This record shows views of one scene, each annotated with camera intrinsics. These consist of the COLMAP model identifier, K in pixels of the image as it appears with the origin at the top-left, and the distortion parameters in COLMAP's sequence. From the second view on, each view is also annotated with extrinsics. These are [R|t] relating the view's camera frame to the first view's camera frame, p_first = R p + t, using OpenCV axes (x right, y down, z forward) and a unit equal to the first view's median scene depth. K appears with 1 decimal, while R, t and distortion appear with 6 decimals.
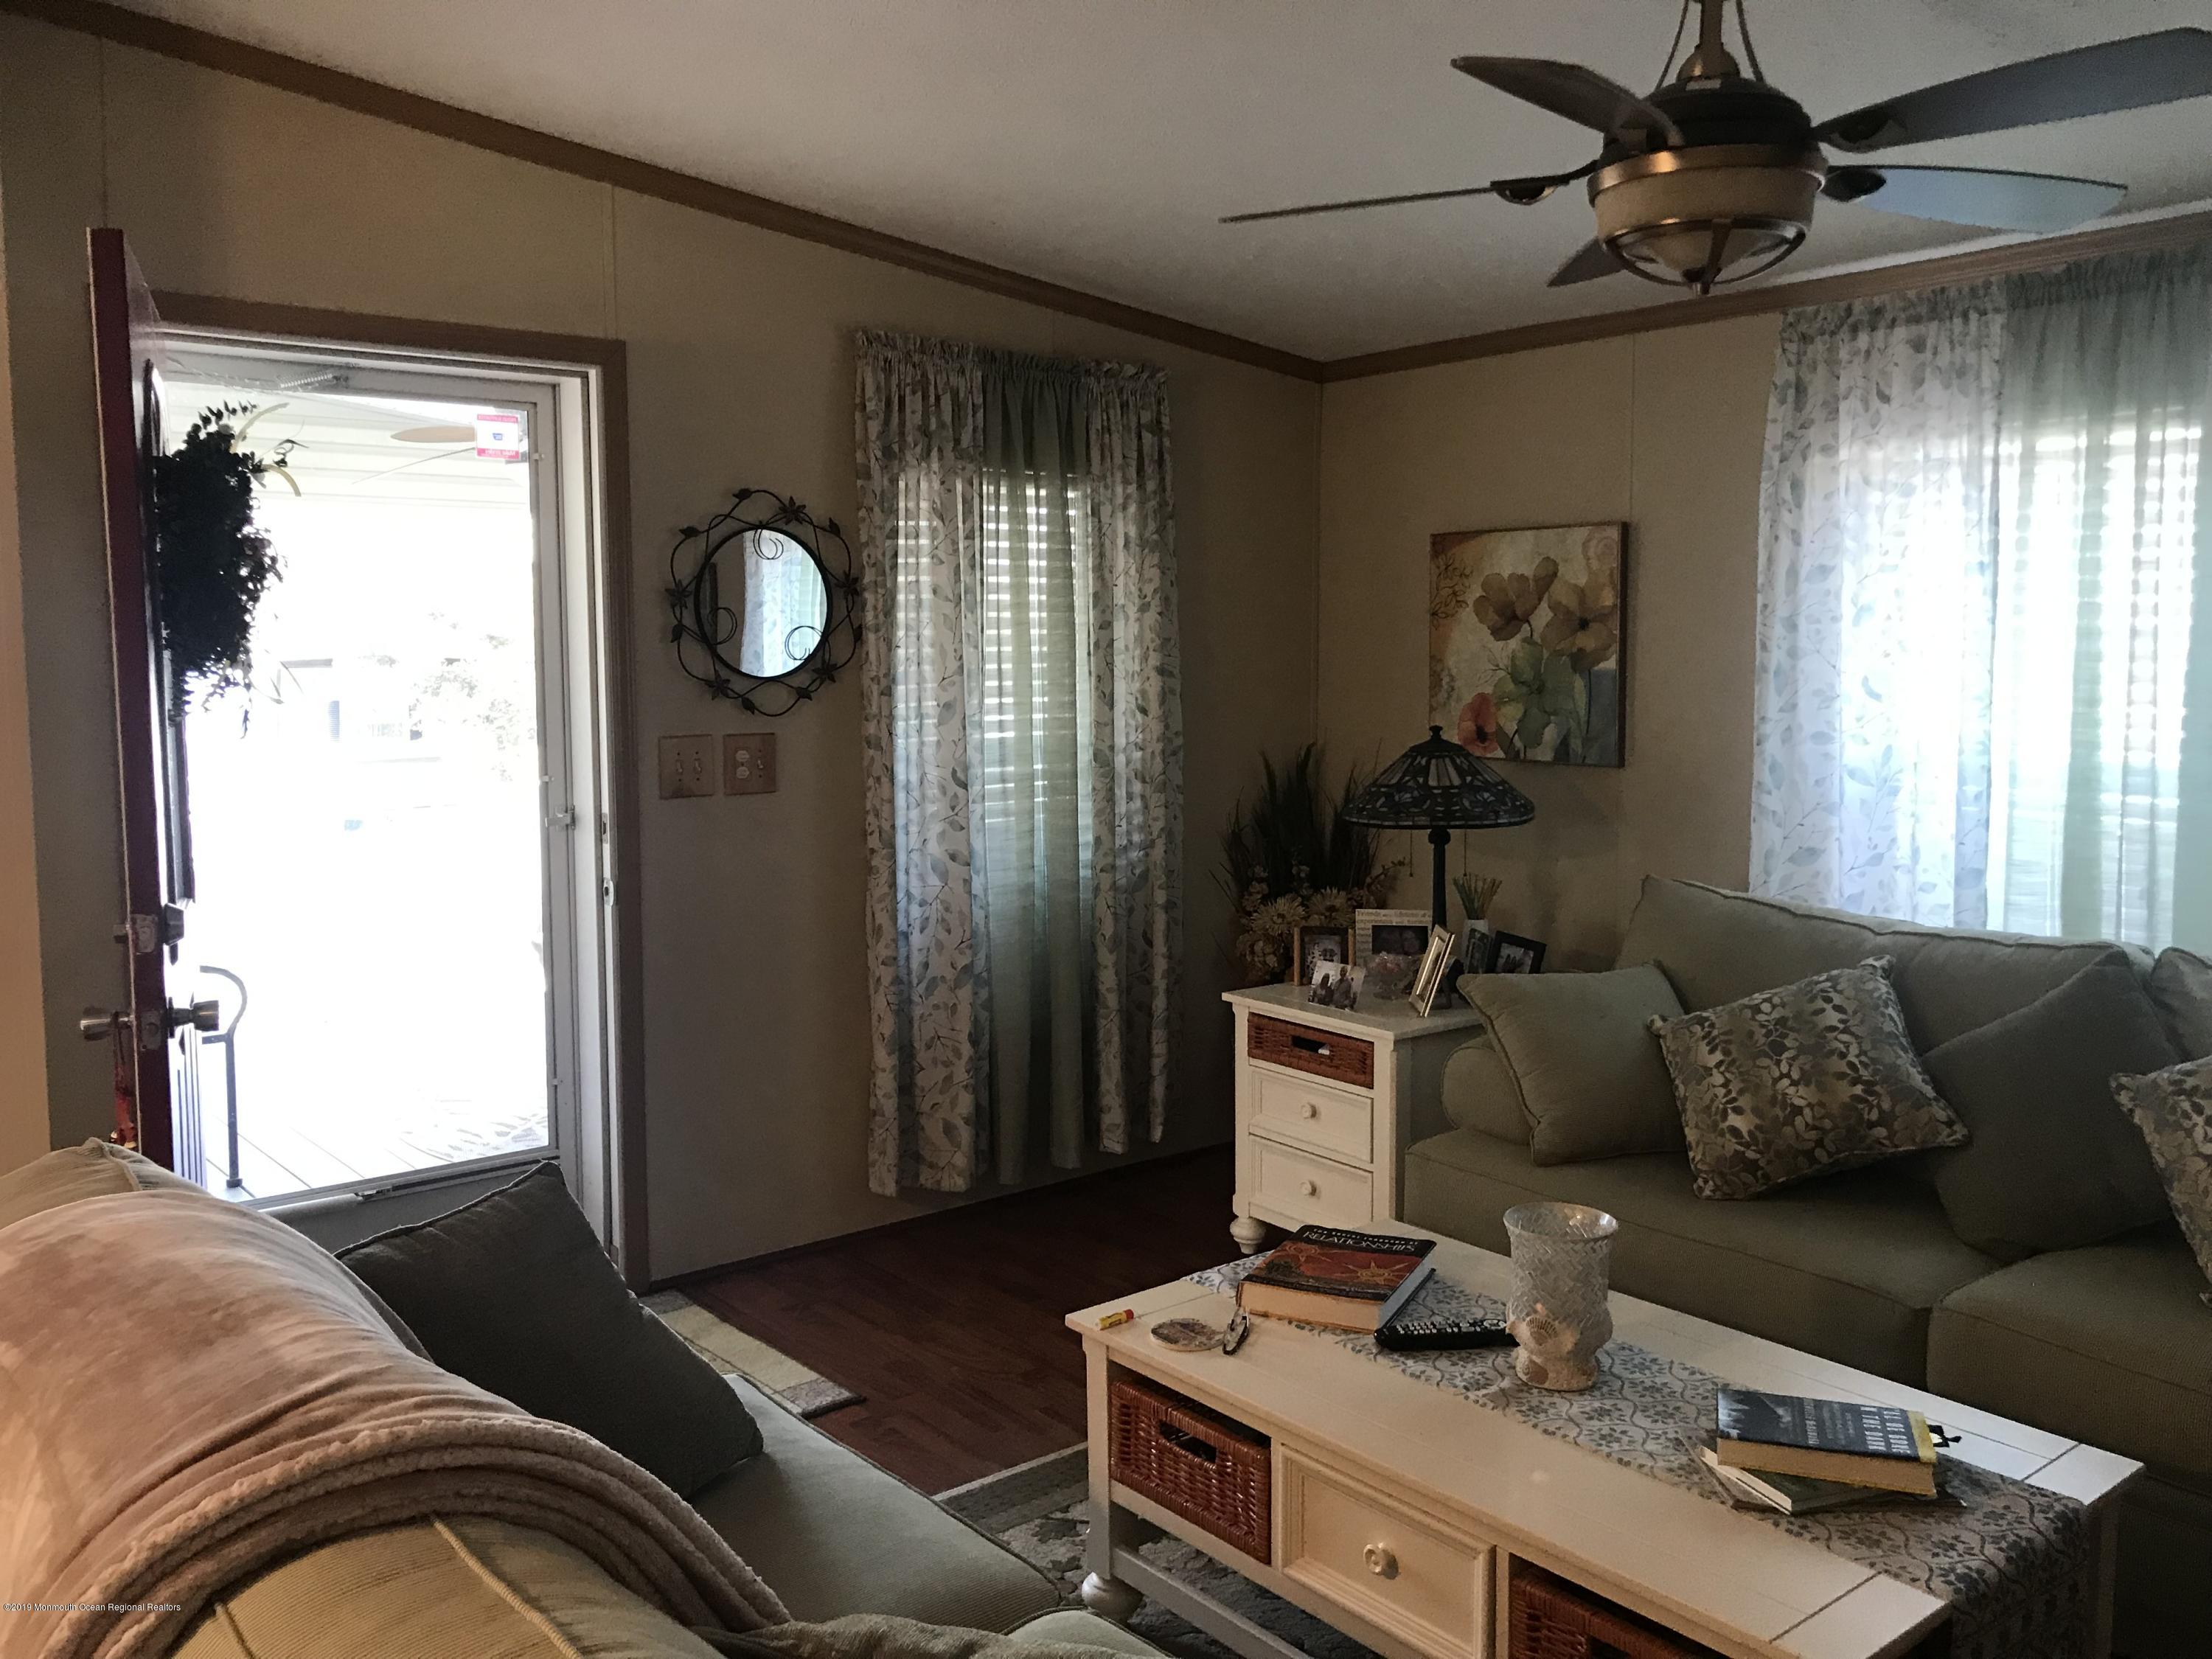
lens RADIAL K [[1820.8, 0, 1078.9], [0, 1820.8, 793.3], [0, 0, 1]] dist [0.047157, -0.054275]
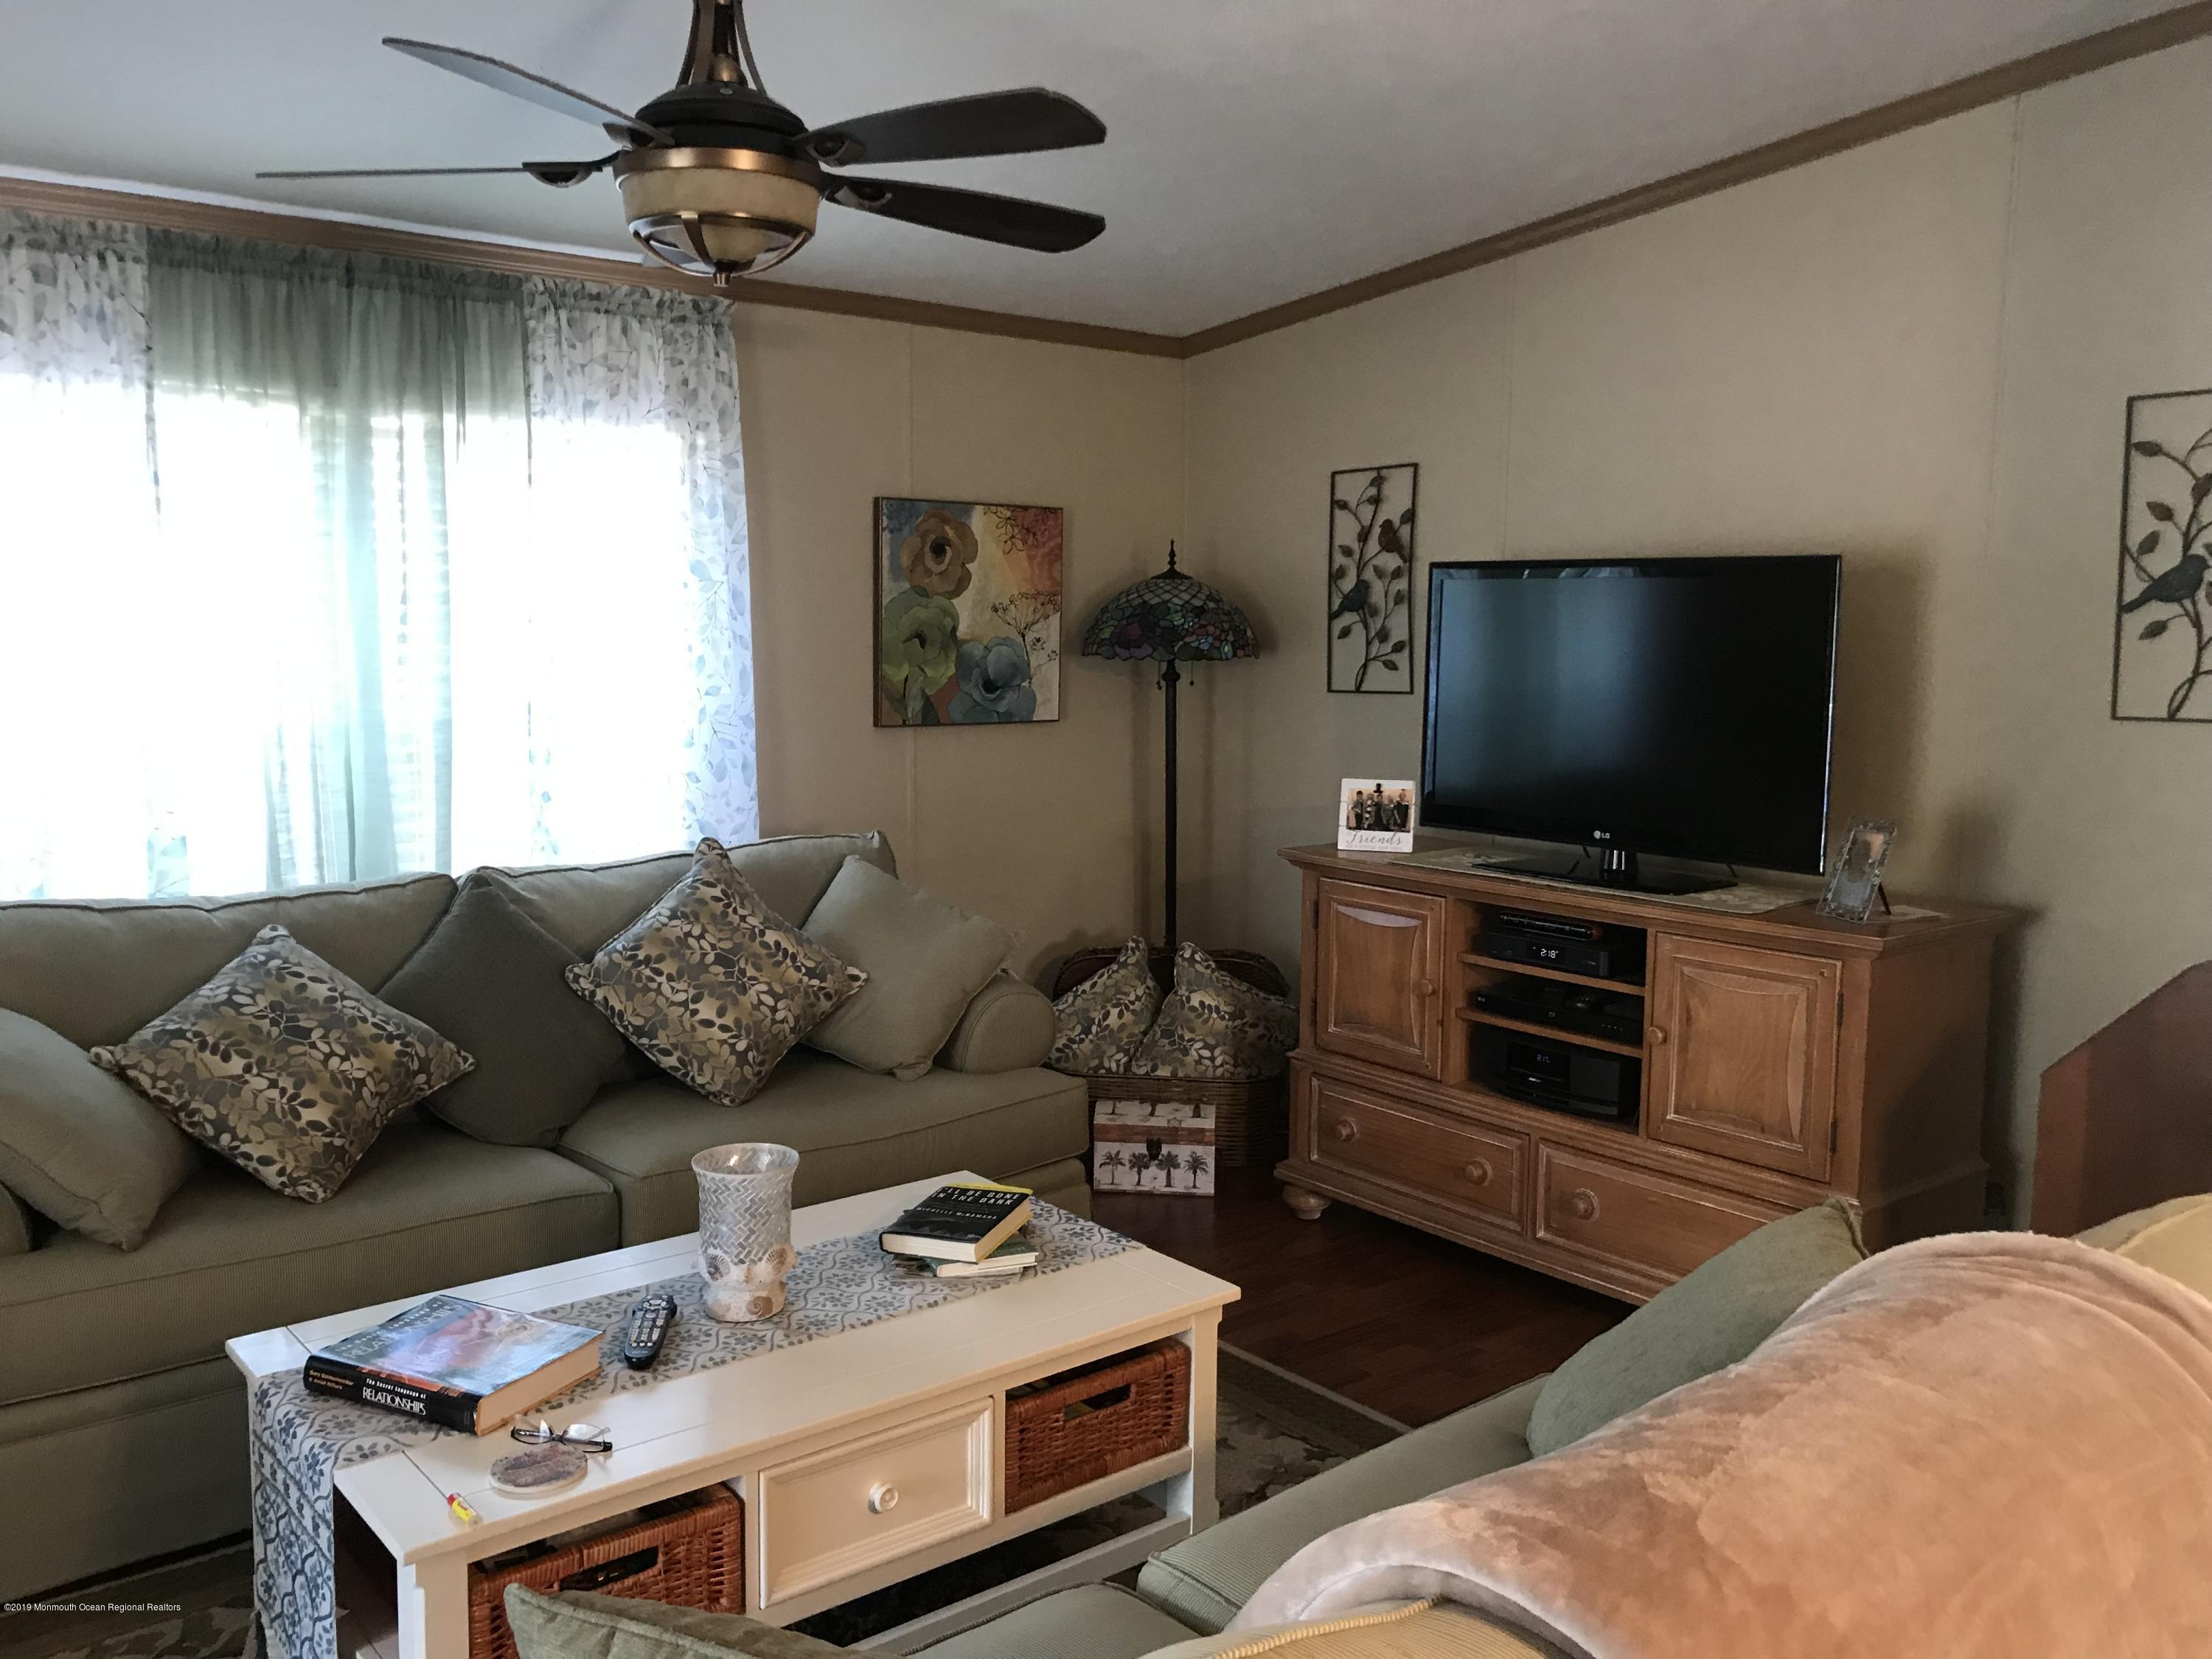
lens RADIAL K [[1820.8, 0, 1087.3], [0, 1820.8, 835.3], [0, 0, 1]] dist [0.047157, -0.054275]
pose [[-0.001316, -0.112716, 0.993626, -0.492777], [0.081424, 0.990316, 0.112448, -0.031725], [-0.996679, 0.081053, 0.007874, 0.518425]]
